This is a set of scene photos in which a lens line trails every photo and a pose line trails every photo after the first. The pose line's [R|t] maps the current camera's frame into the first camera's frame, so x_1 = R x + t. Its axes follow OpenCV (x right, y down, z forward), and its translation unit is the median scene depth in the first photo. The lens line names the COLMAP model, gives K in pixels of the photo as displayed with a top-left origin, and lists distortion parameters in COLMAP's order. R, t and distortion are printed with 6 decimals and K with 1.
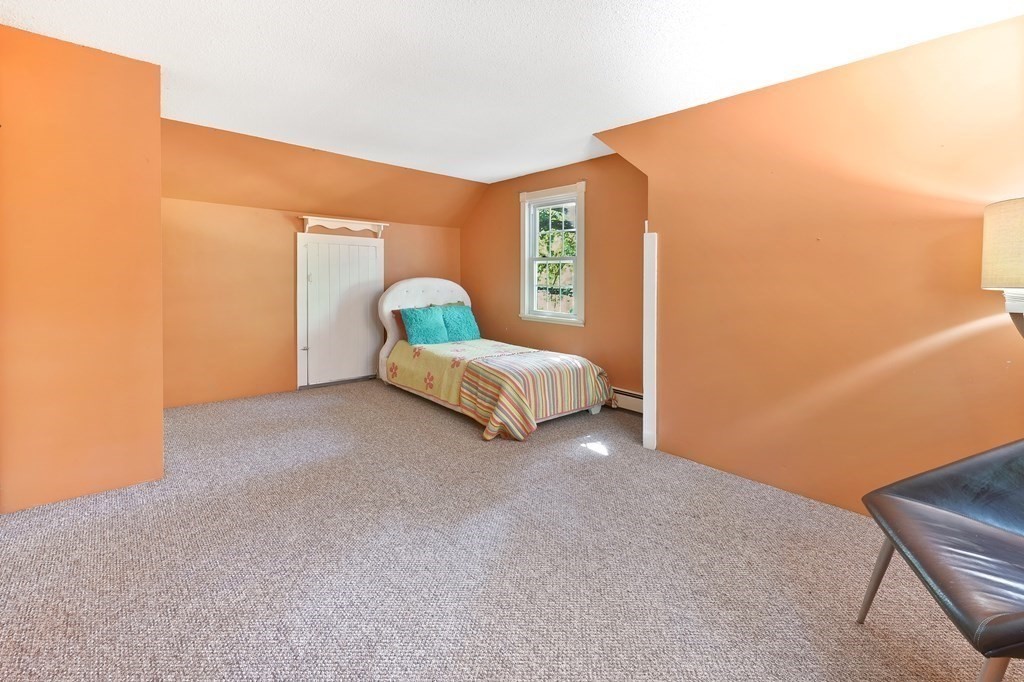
lens RADIAL K [[455.3, 0, 510.0], [0, 455.3, 283.0], [0, 0, 1]] dist [0.000005, -0.000020]
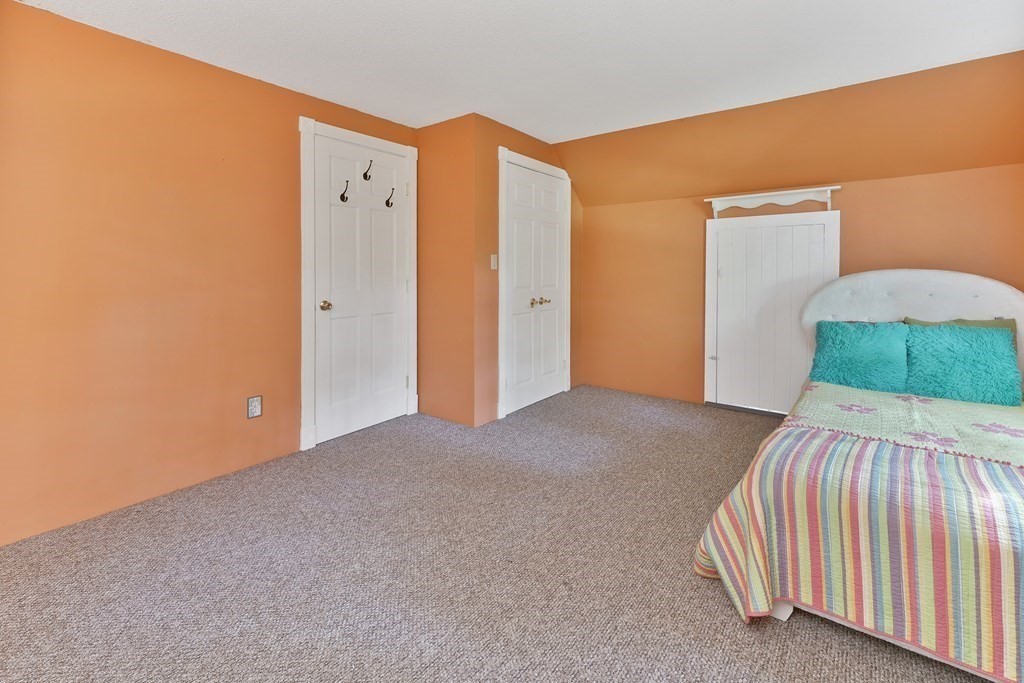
lens RADIAL K [[455.3, 0, 510.0], [0, 455.3, 283.5], [0, 0, 1]] dist [0.000005, -0.000020]
pose [[0.184845, 0.008483, -0.982731, 0.312899], [-0.001391, 0.999964, 0.008370, 0.001585], [0.982767, -0.000180, 0.184850, 0.497782]]
